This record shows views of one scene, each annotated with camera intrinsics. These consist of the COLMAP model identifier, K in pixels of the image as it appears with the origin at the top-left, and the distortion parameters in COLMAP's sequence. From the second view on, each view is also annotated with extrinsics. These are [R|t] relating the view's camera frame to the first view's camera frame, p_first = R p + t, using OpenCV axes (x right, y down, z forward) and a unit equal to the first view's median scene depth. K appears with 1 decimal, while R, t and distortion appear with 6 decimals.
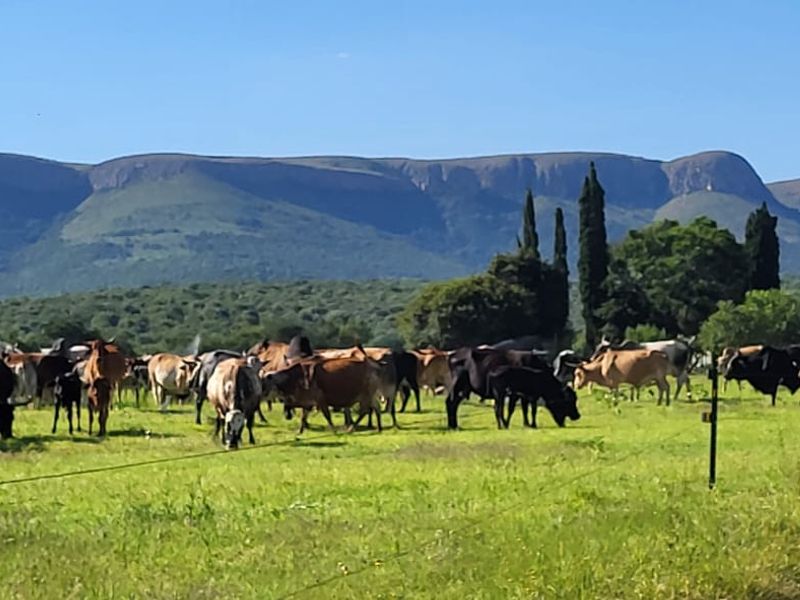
lens RADIAL K [[813.5, 0, 400.0], [0, 813.5, 300.0], [0, 0, 1]] dist [0.011344, -0.013808]
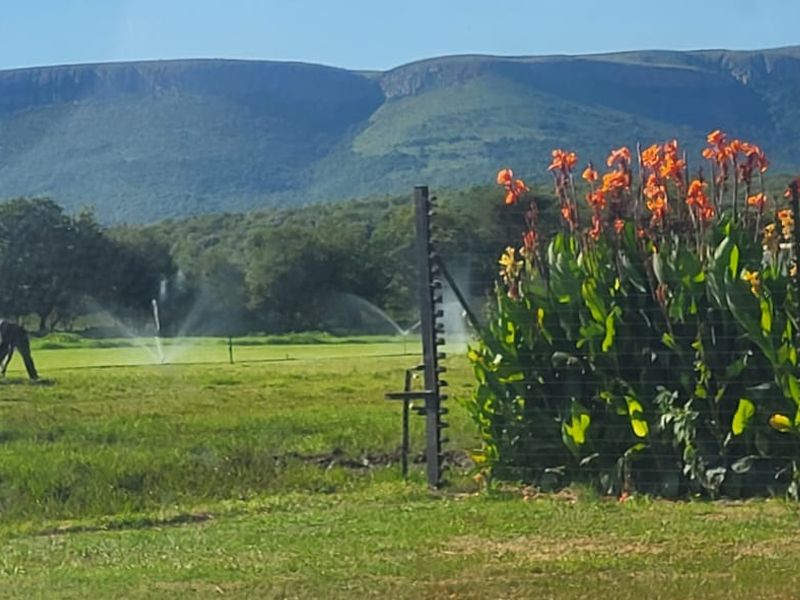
lens RADIAL K [[813.5, 0, 400.0], [0, 813.5, 300.0], [0, 0, 1]] dist [0.011344, -0.013808]
pose [[0.999117, -0.040777, -0.010142, -0.360142], [0.041839, 0.987744, 0.150369, -0.044501], [0.003886, -0.150660, 0.988578, 0.022537]]
